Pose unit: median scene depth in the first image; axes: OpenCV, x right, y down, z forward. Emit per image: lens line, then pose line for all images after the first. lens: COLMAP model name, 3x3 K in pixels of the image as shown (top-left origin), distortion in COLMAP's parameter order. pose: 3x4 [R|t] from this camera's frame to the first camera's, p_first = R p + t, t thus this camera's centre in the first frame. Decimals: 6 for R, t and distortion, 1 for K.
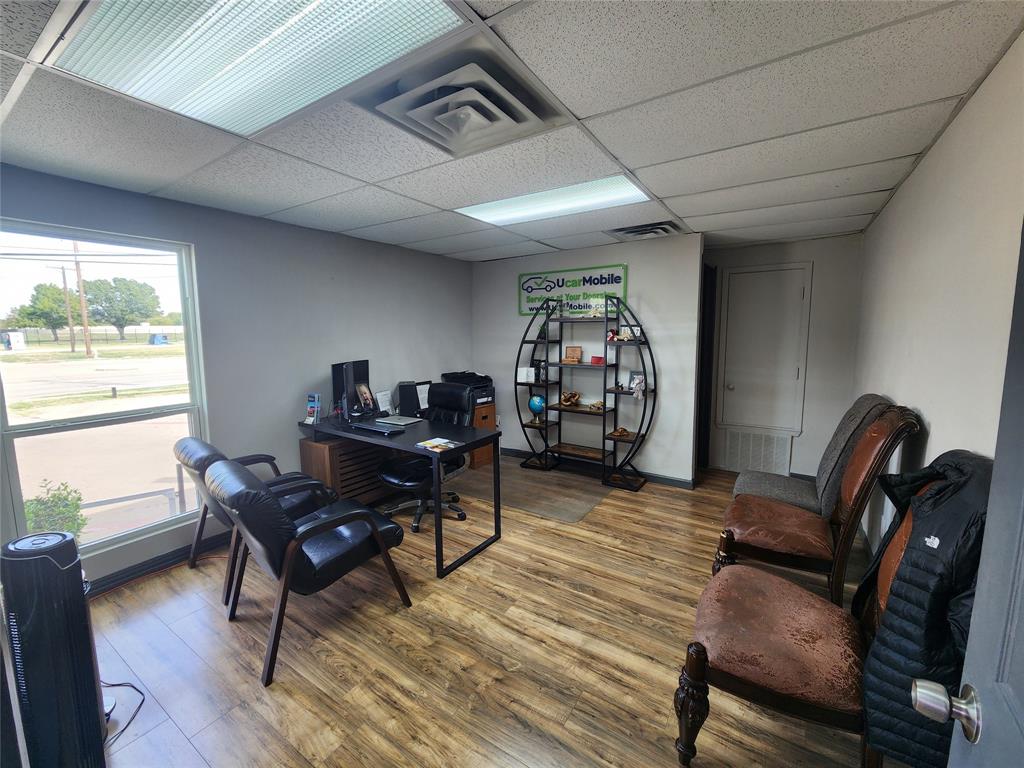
lens RADIAL K [[416.3, 0, 520.7], [0, 416.3, 374.1], [0, 0, 1]] dist [-0.002606, -0.000596]
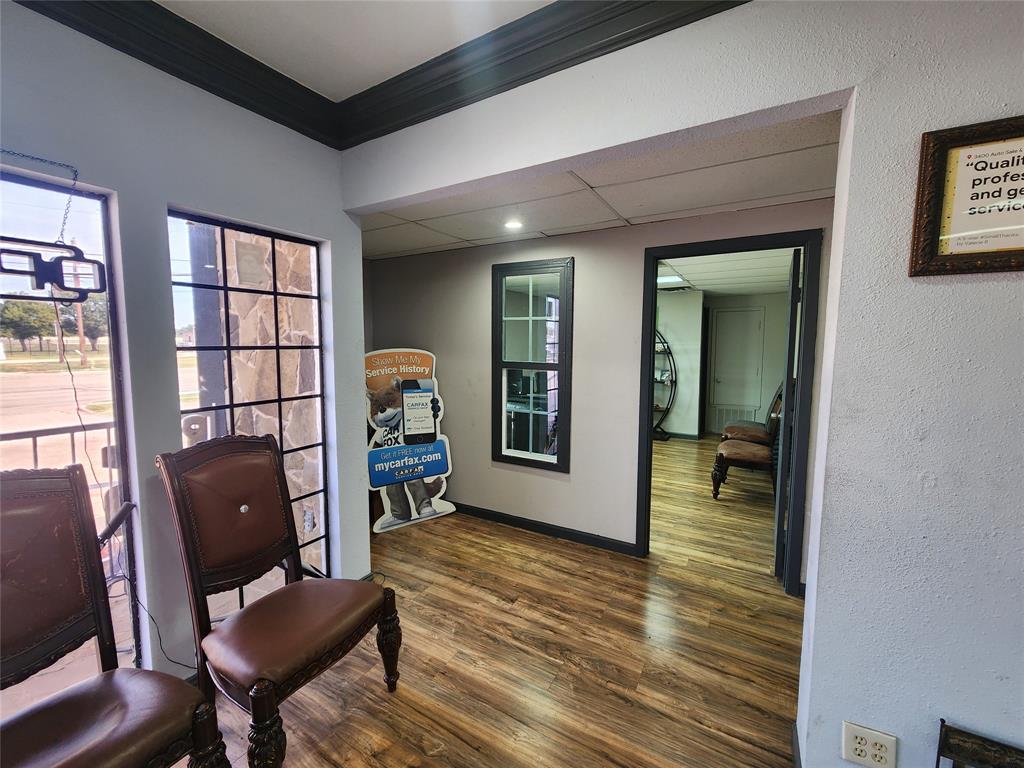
lens RADIAL K [[416.3, 0, 520.7], [0, 416.3, 374.1], [0, 0, 1]] dist [-0.002606, -0.000596]
pose [[0.998601, 0.005845, 0.052553, -0.387340], [-0.003972, 0.999355, -0.035681, 0.071121], [-0.052727, 0.035422, 0.997981, -0.639505]]
